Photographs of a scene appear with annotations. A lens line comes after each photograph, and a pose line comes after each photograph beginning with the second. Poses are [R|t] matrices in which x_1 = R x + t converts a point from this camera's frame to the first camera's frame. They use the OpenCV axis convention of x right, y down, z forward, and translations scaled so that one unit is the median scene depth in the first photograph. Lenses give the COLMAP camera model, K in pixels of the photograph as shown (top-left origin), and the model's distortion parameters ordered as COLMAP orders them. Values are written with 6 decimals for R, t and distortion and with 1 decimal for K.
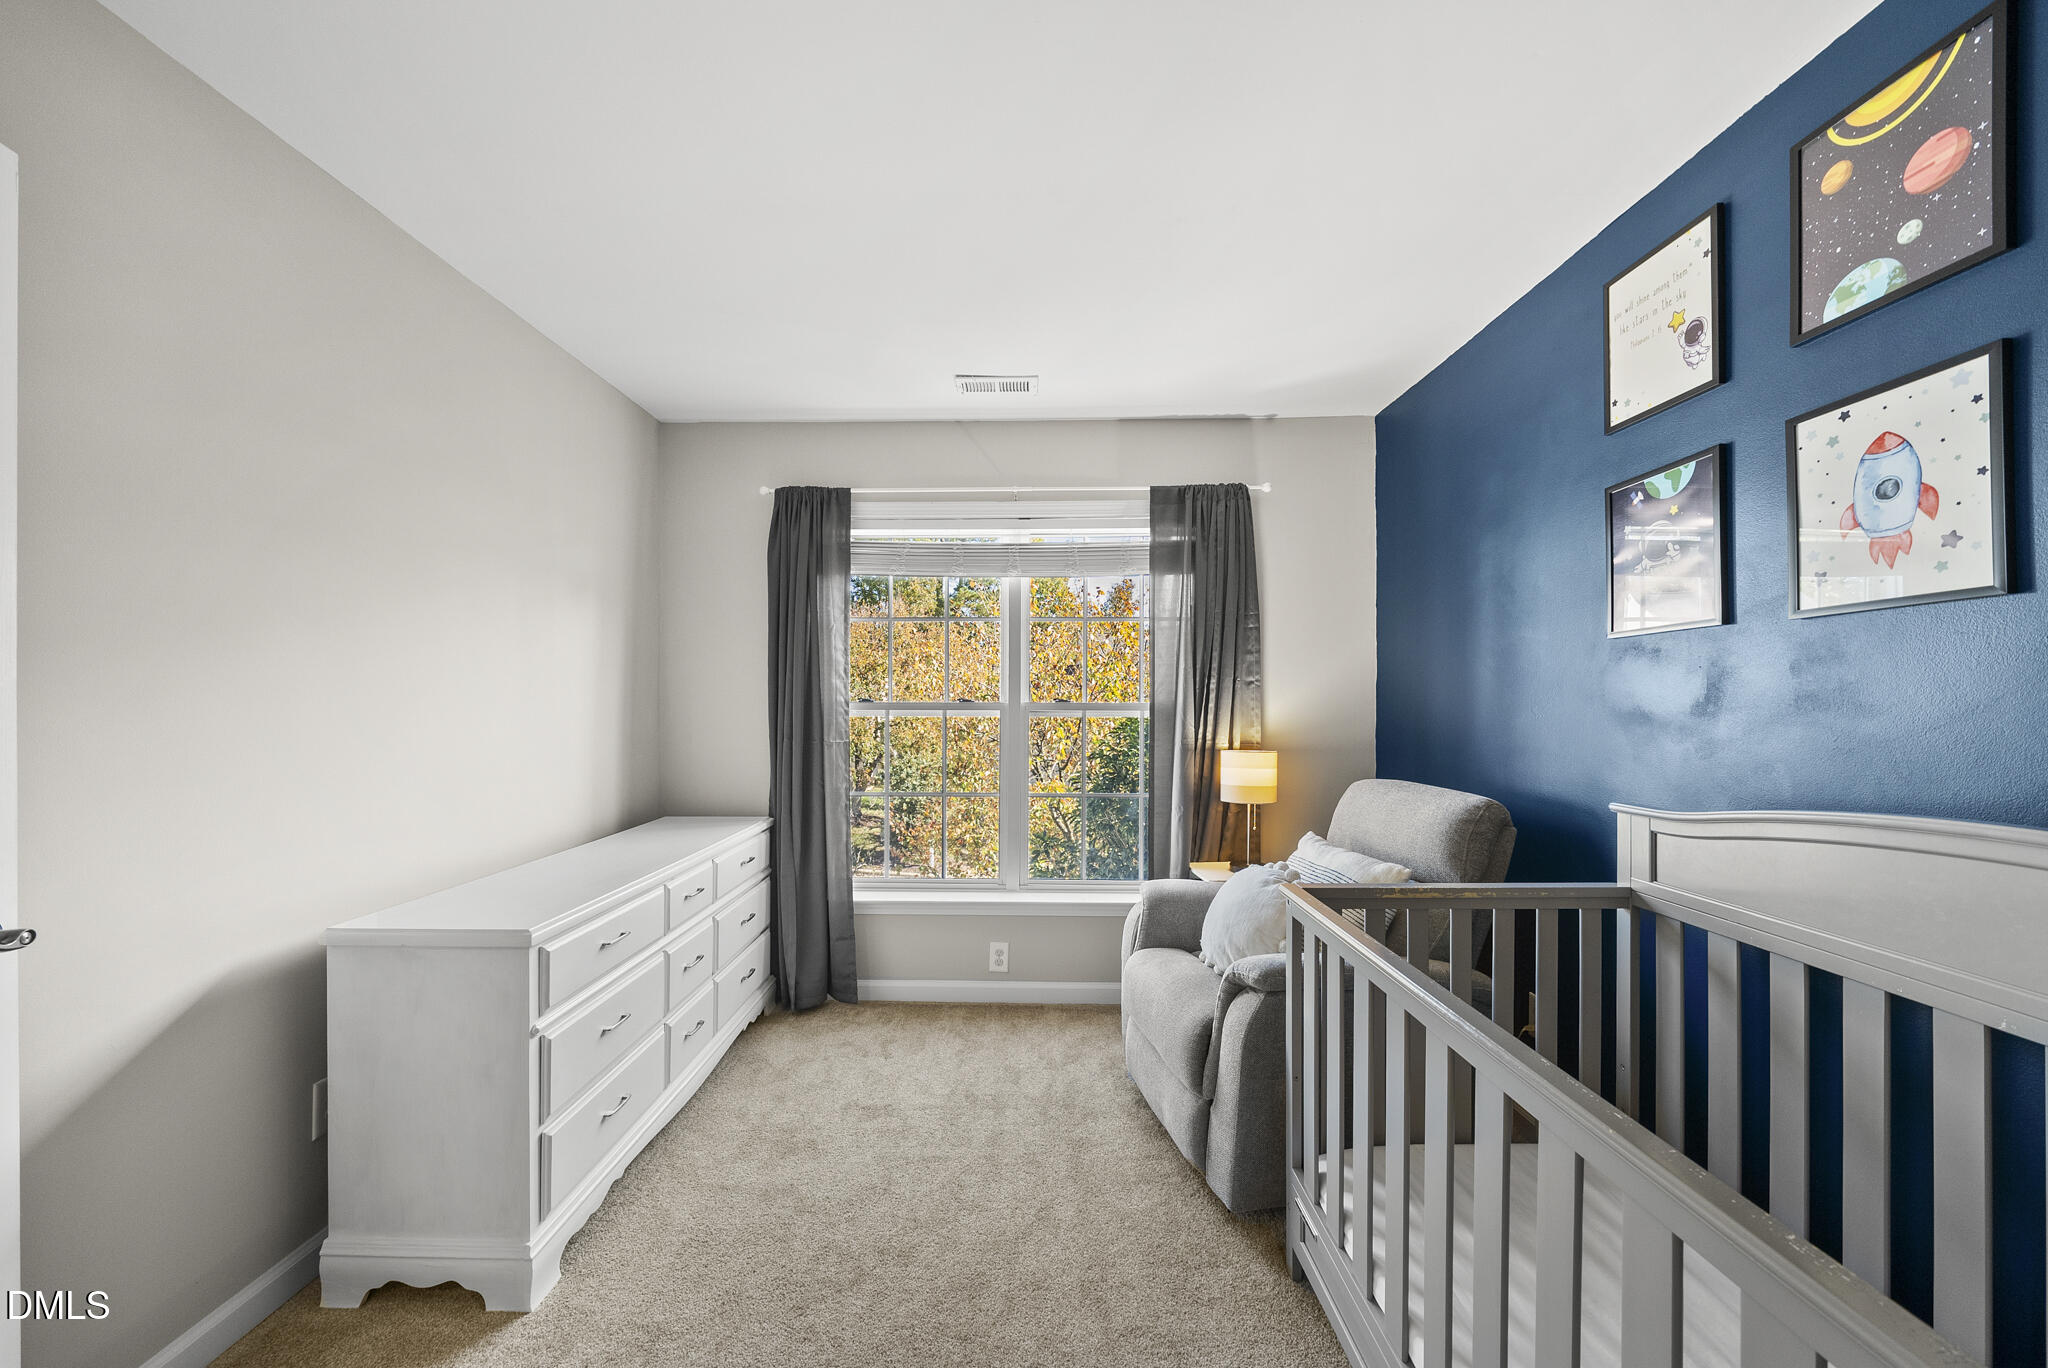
lens RADIAL K [[700.5, 0, 1024.1], [0, 700.5, 696.1], [0, 0, 1]] dist [-0.008543, 0.000383]
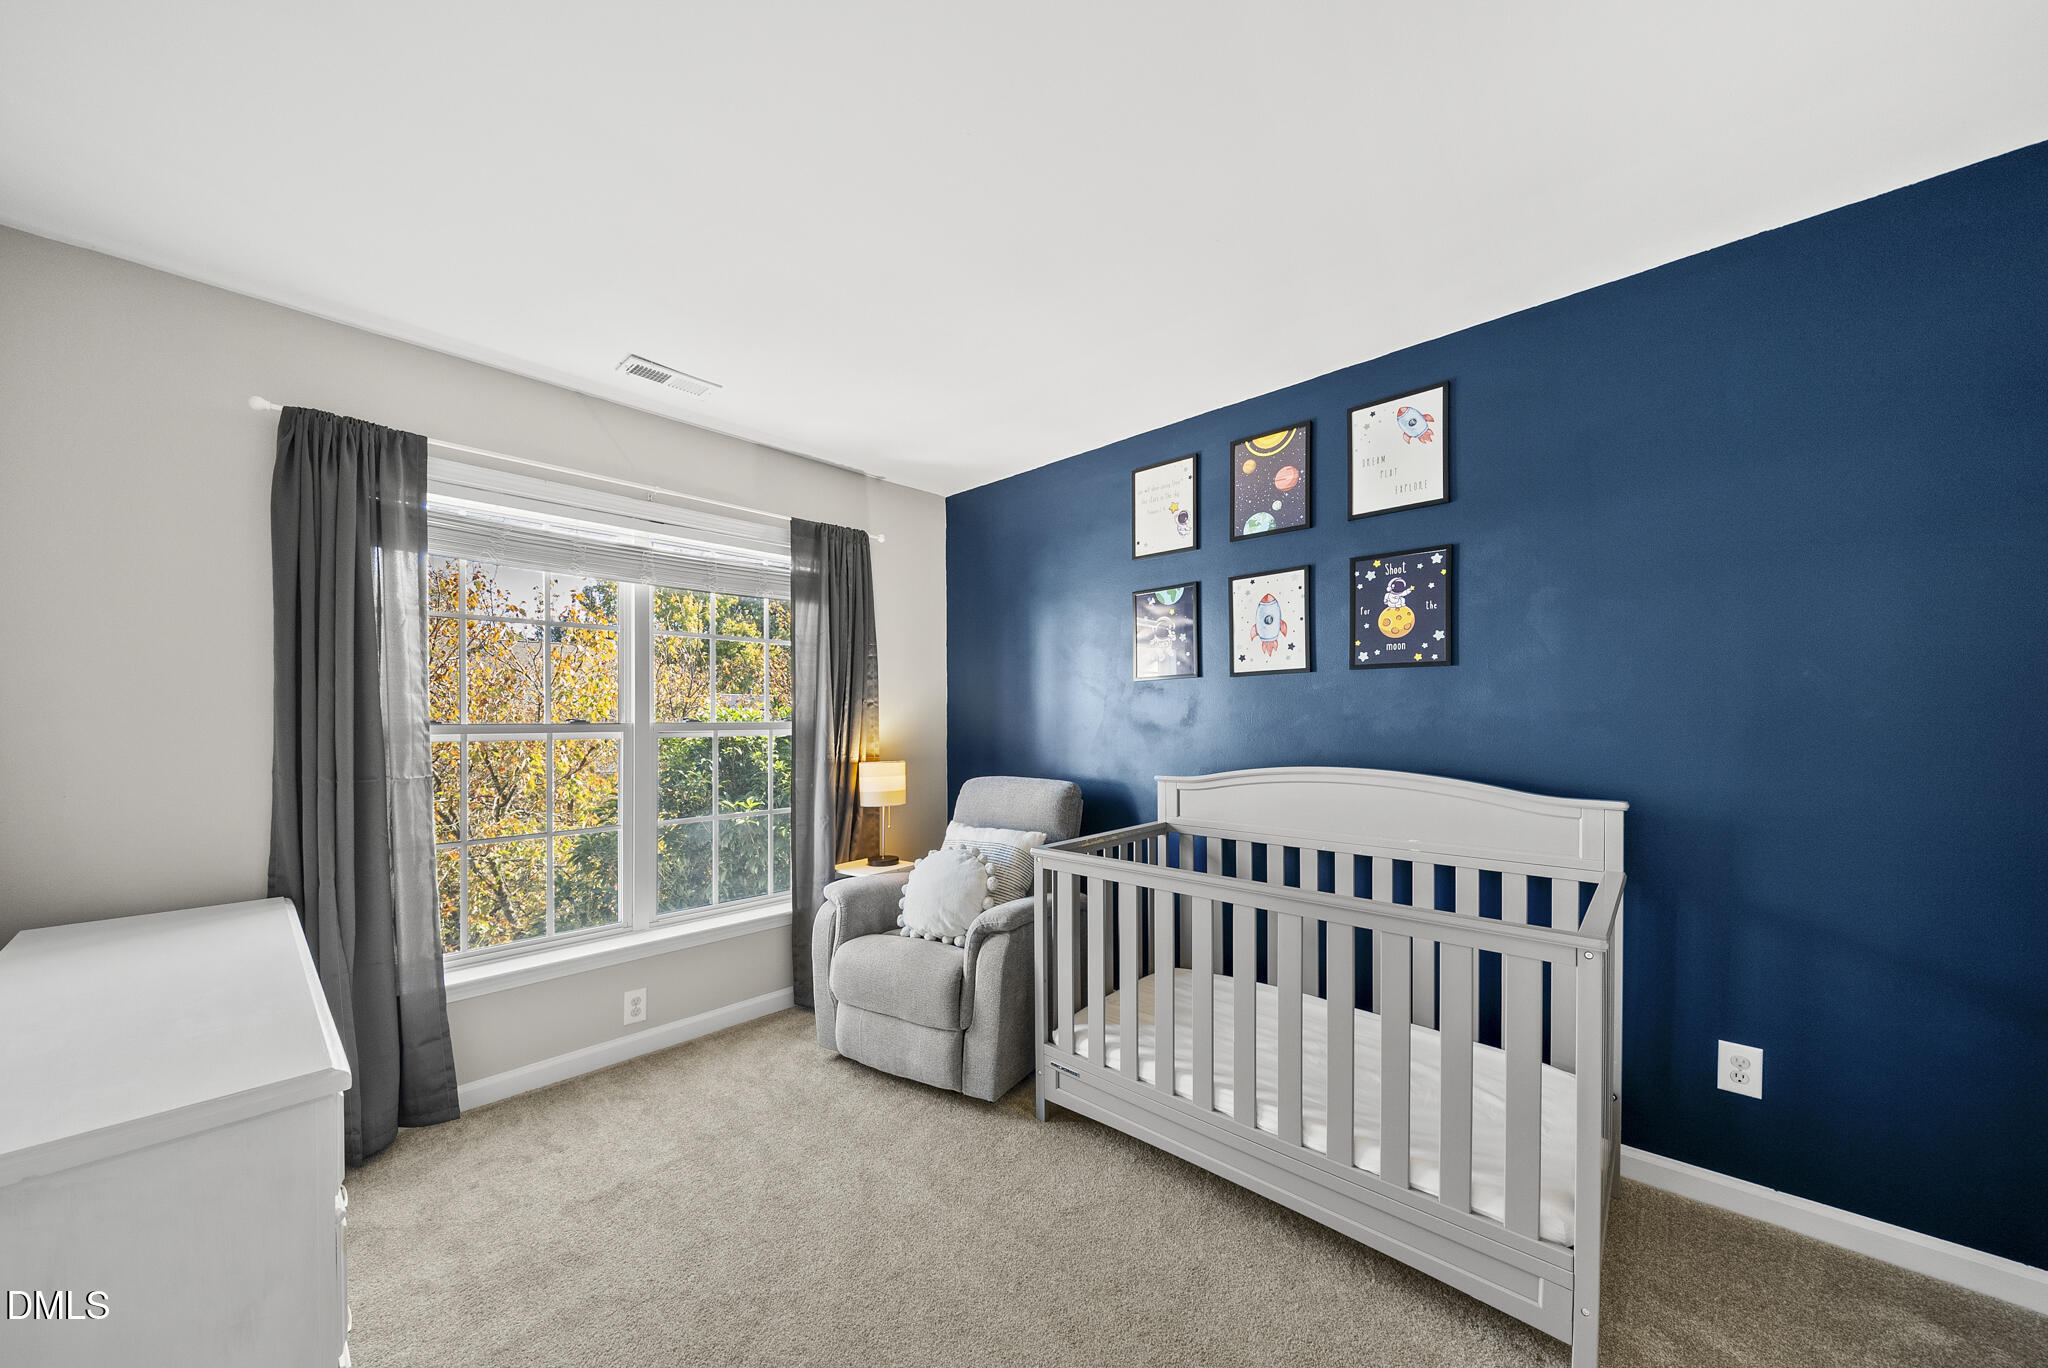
lens RADIAL K [[700.5, 0, 1011.6], [0, 700.5, 718.3], [0, 0, 1]] dist [-0.008543, 0.000383]
pose [[0.679503, -0.004304, 0.733660, -0.479225], [0.001719, 0.999989, 0.004275, 0.000197], [-0.733671, -0.001644, 0.679503, 0.048531]]
